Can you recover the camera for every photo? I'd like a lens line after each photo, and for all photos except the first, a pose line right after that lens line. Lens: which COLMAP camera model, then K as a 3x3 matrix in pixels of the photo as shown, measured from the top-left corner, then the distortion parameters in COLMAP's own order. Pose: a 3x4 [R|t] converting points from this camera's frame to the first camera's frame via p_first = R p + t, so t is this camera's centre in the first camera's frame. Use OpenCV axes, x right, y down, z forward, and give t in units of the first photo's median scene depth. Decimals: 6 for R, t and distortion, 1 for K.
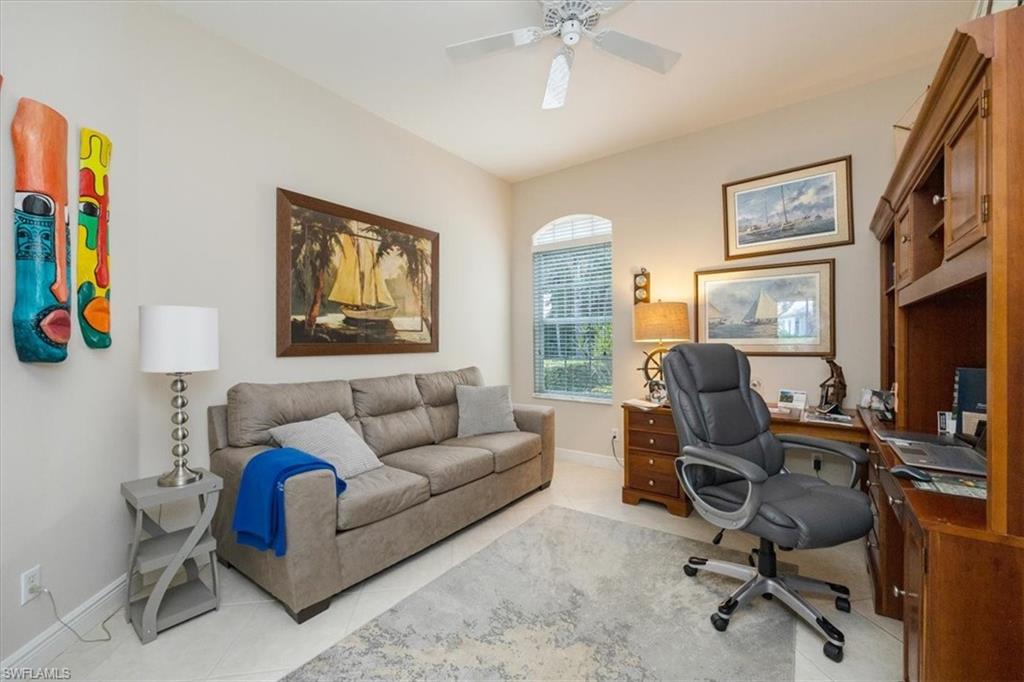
lens RADIAL K [[415.3, 0, 510.2], [0, 415.3, 344.1], [0, 0, 1]] dist [-0.001566, 0.000285]
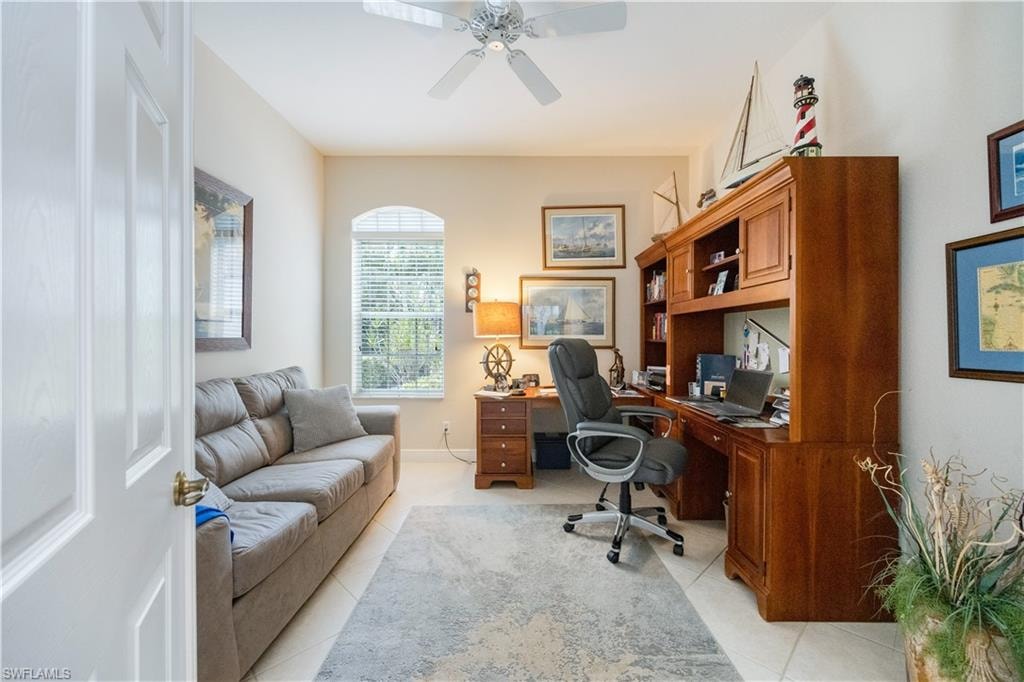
lens RADIAL K [[415.3, 0, 519.9], [0, 415.3, 338.8], [0, 0, 1]] dist [-0.001566, 0.000285]
pose [[0.803083, 0.002960, 0.595860, -0.278735], [-0.000546, 0.999991, -0.004231, 0.002882], [-0.595867, 0.003073, 0.803077, 0.082426]]
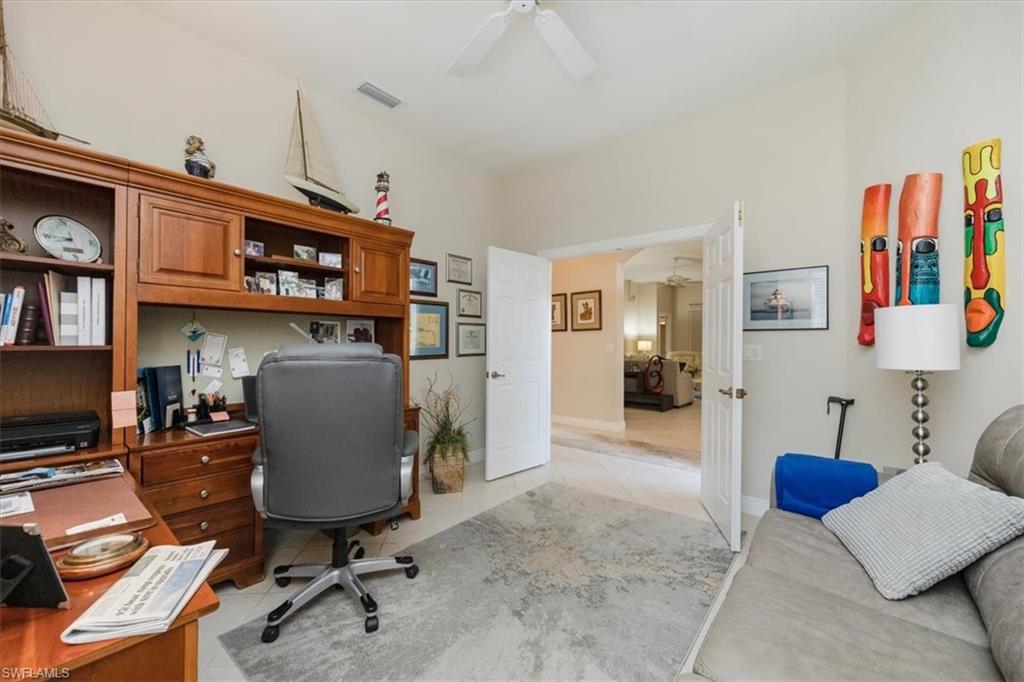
lens RADIAL K [[415.3, 0, 510.6], [0, 415.3, 342.1], [0, 0, 1]] dist [-0.001566, 0.000285]
pose [[-0.998540, 0.001834, 0.053995, 0.084114], [0.001899, 0.999998, 0.001161, -0.003534], [-0.053992, 0.001262, -0.998541, 1.252255]]
